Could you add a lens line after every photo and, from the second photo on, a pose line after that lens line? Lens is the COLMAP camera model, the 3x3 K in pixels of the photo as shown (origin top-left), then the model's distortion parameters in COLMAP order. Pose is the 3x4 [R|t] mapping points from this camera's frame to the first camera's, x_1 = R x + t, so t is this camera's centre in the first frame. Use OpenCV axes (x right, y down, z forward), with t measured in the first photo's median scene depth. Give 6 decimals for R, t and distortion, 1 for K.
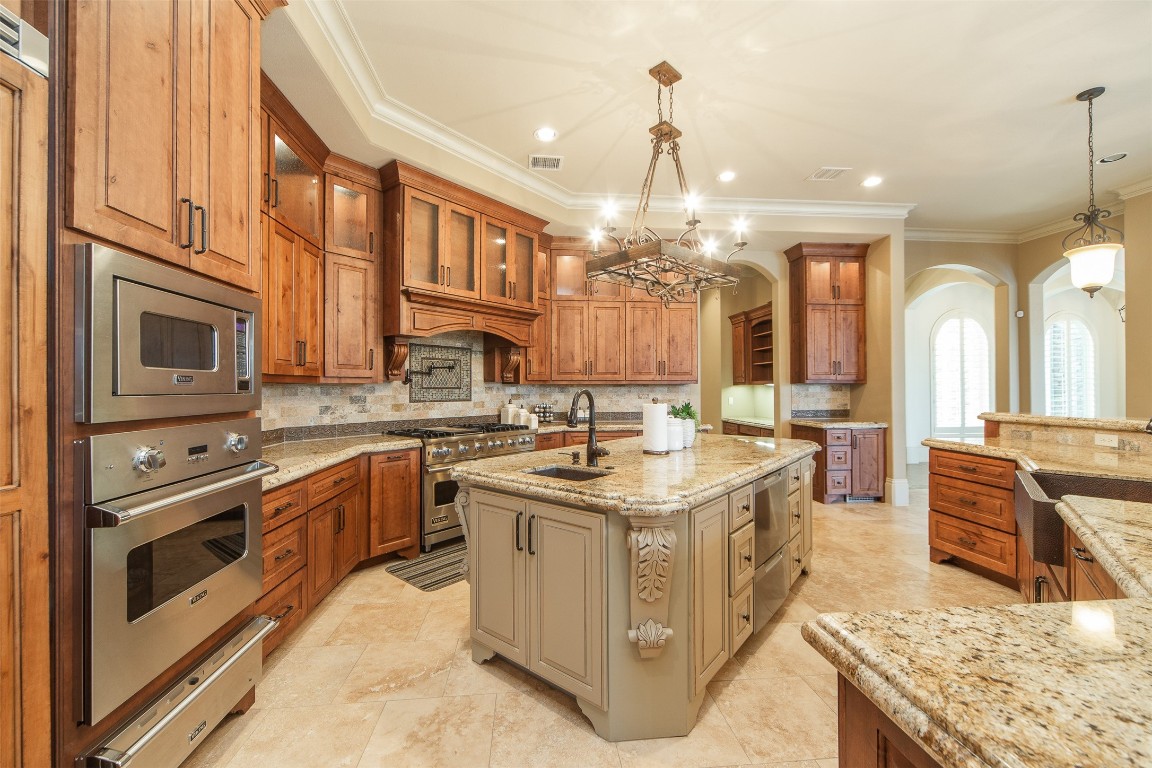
lens RADIAL K [[465.8, 0, 576.0], [0, 465.8, 384.0], [0, 0, 1]] dist [0.000558, 0.000048]
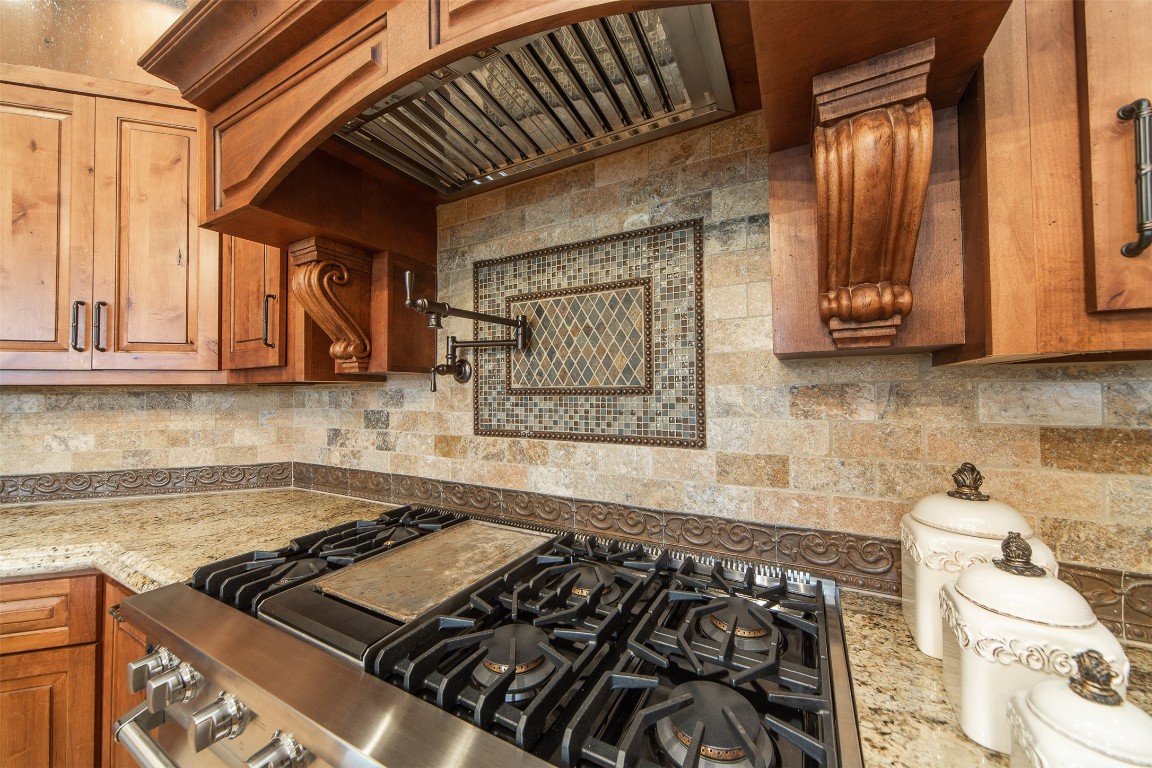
lens RADIAL K [[414.0, 0, 576.0], [0, 414.0, 384.0], [0, 0, 1]] dist [-0.000070, -0.000002]
pose [[0.183896, -0.019418, -0.982754, -0.043232], [0.014926, 0.999745, -0.016961, 0.008830], [0.982832, -0.011549, 0.184139, 1.021749]]
